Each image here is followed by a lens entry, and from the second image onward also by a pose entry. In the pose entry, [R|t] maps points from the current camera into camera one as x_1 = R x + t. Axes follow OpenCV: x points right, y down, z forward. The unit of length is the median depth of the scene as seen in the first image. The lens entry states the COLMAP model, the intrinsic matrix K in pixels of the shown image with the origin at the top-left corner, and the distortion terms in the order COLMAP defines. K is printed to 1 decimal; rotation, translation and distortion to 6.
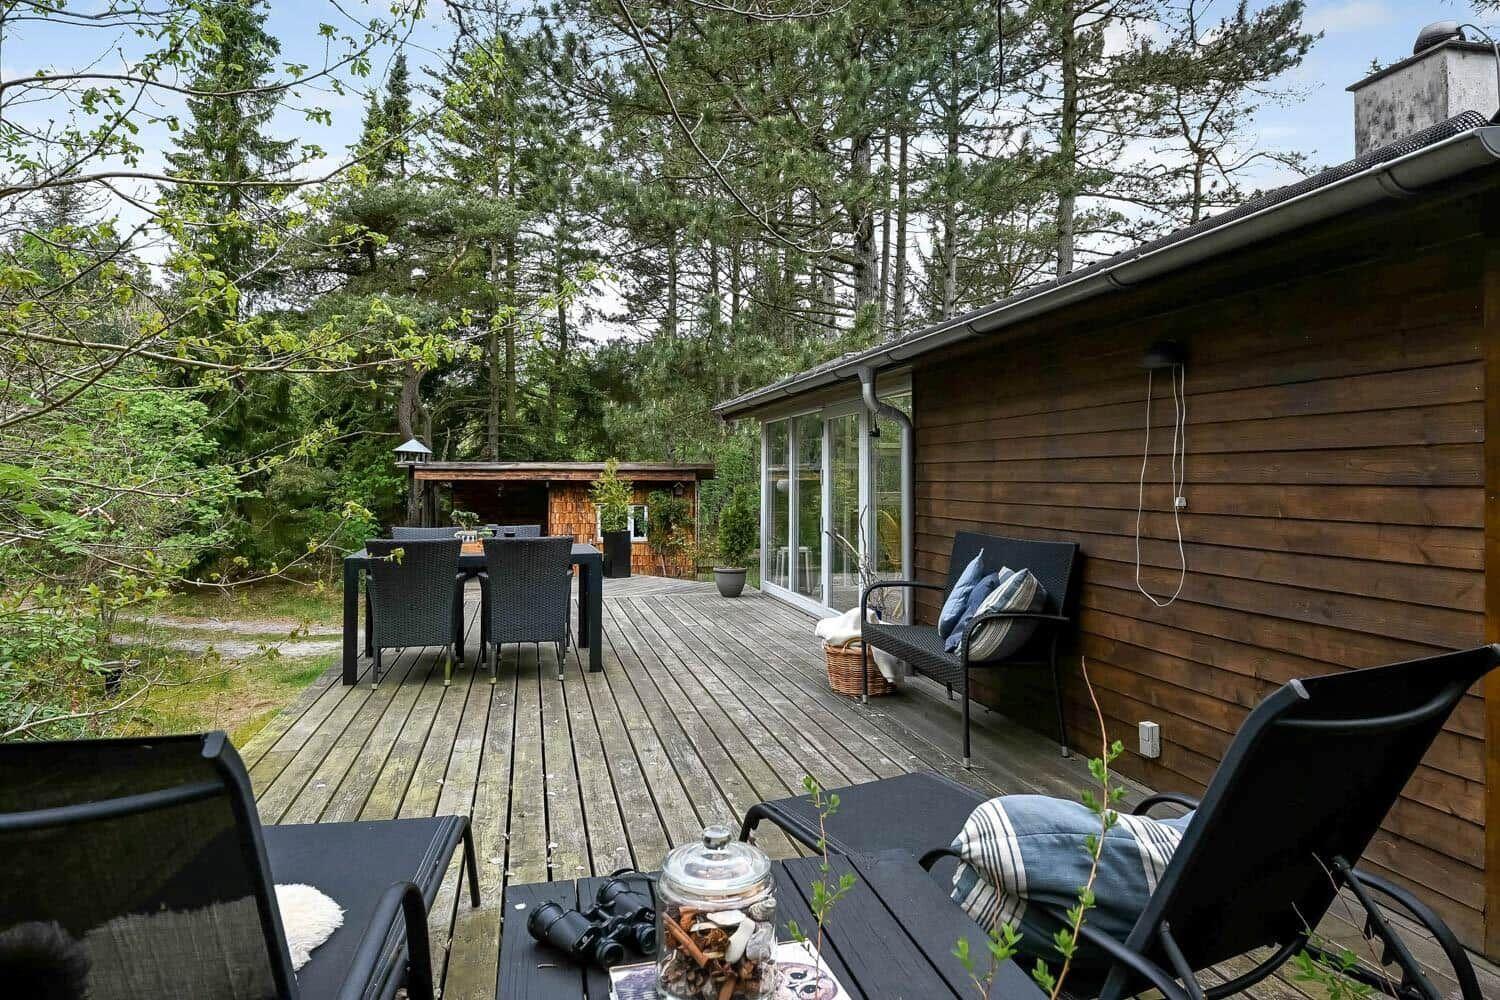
lens RADIAL K [[987.3, 0, 751.3], [0, 987.3, 493.1], [0, 0, 1]] dist [-0.001738, 0.000598]
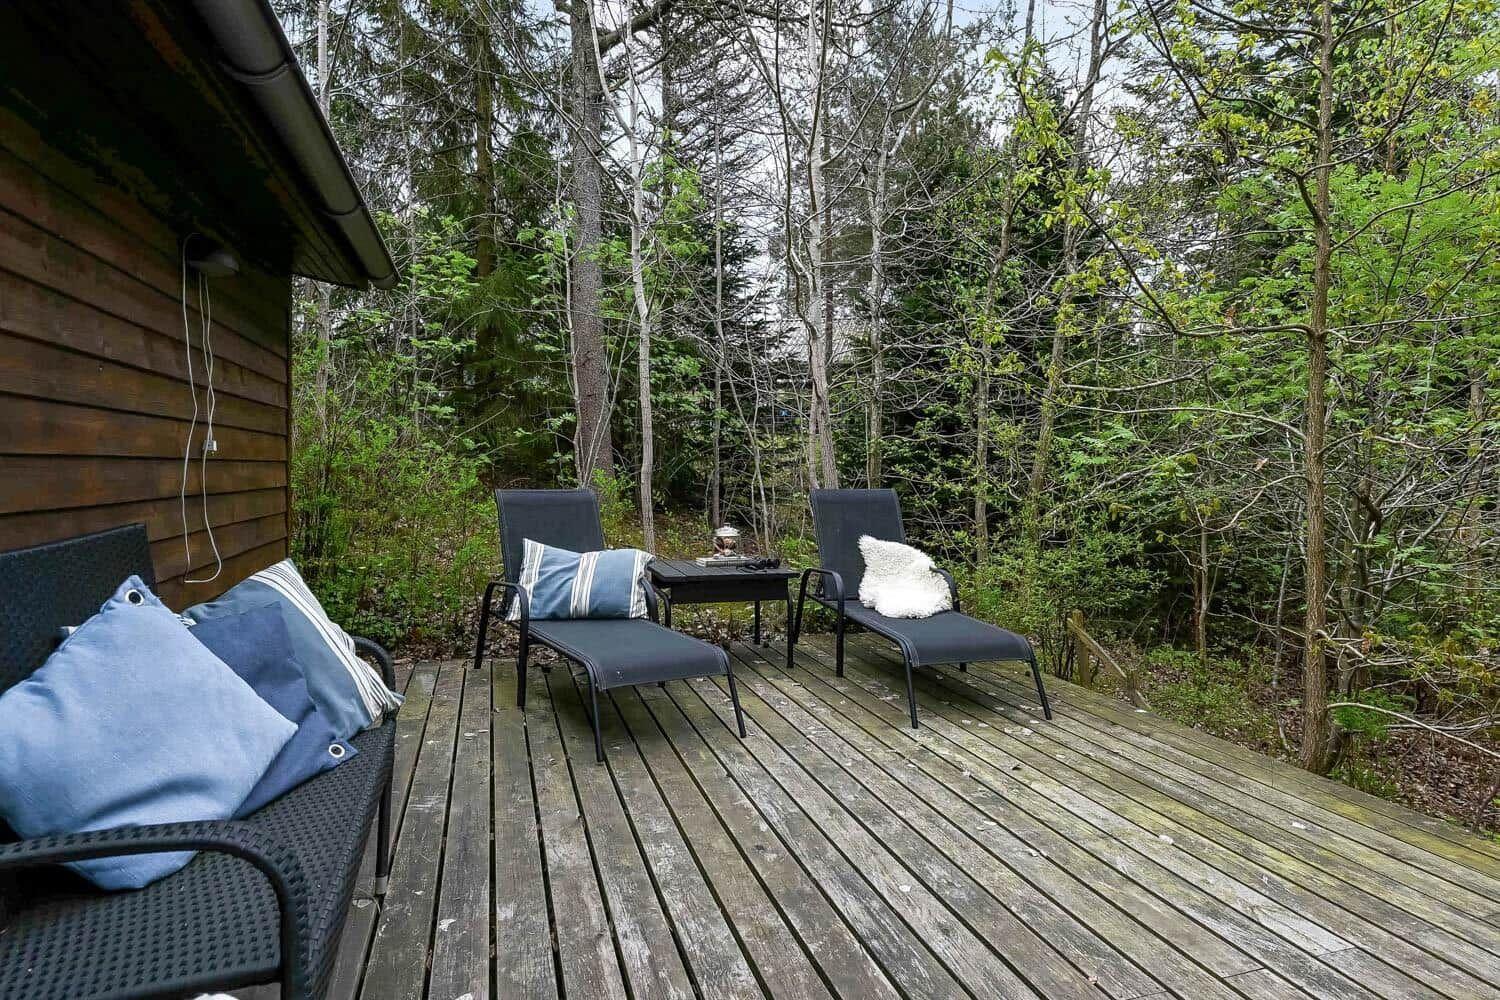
lens RADIAL K [[781.0, 0, 744.4], [0, 781.0, 491.1], [0, 0, 1]] dist [-0.003328, -0.000204]
pose [[-0.998403, -0.004958, -0.056268, 0.026778], [-0.007710, 0.998779, 0.048792, 0.010025], [0.055957, 0.049148, -0.997223, 1.461559]]
